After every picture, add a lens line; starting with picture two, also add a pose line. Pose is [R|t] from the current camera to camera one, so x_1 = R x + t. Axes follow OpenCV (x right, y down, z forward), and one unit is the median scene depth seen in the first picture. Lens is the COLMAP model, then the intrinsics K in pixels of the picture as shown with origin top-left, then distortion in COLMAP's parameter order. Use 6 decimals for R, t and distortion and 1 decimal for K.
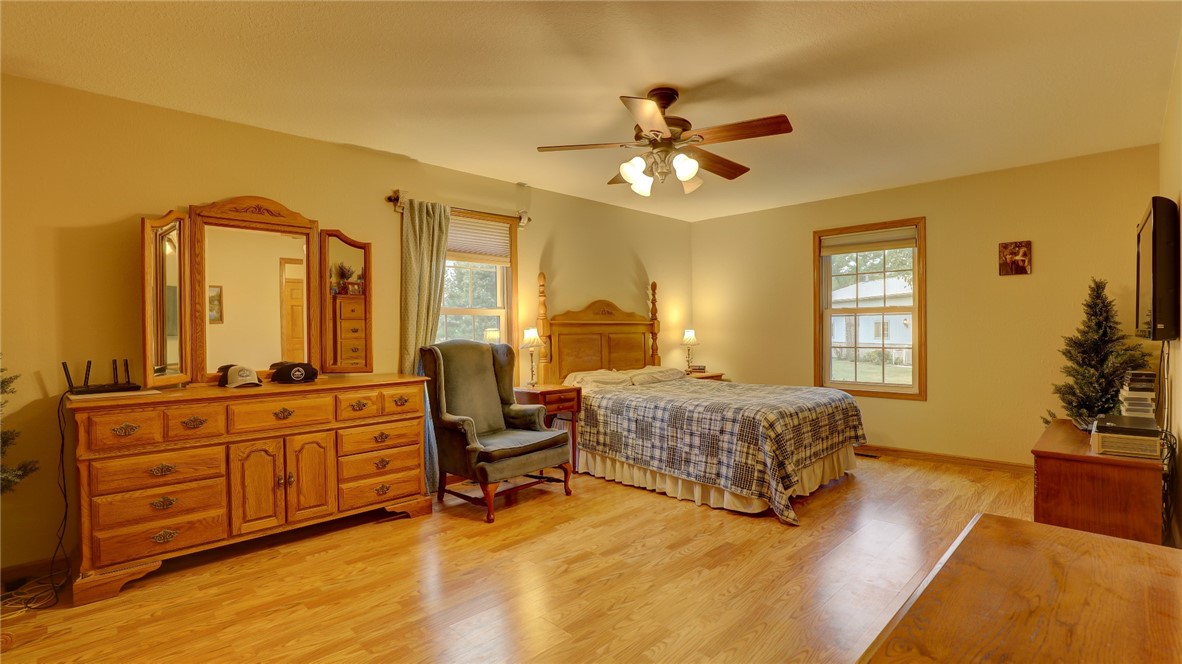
lens RADIAL K [[548.3, 0, 601.9], [0, 548.3, 333.0], [0, 0, 1]] dist [-0.029944, 0.001140]
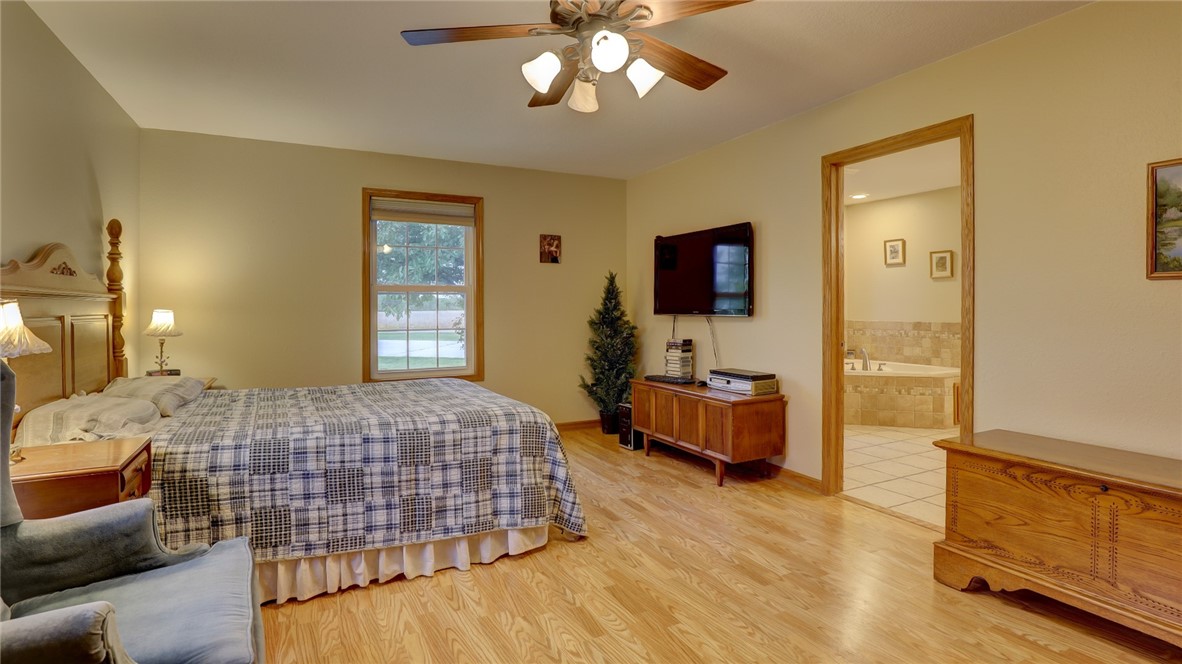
lens RADIAL K [[562.1, 0, 577.1], [0, 562.1, 306.6], [0, 0, 1]] dist [-0.019070, 0.000176]
pose [[0.330006, 0.007400, 0.943950, -0.403153], [0.007329, 0.999919, -0.010401, -0.000052], [-0.943951, 0.010351, 0.329925, 0.600749]]
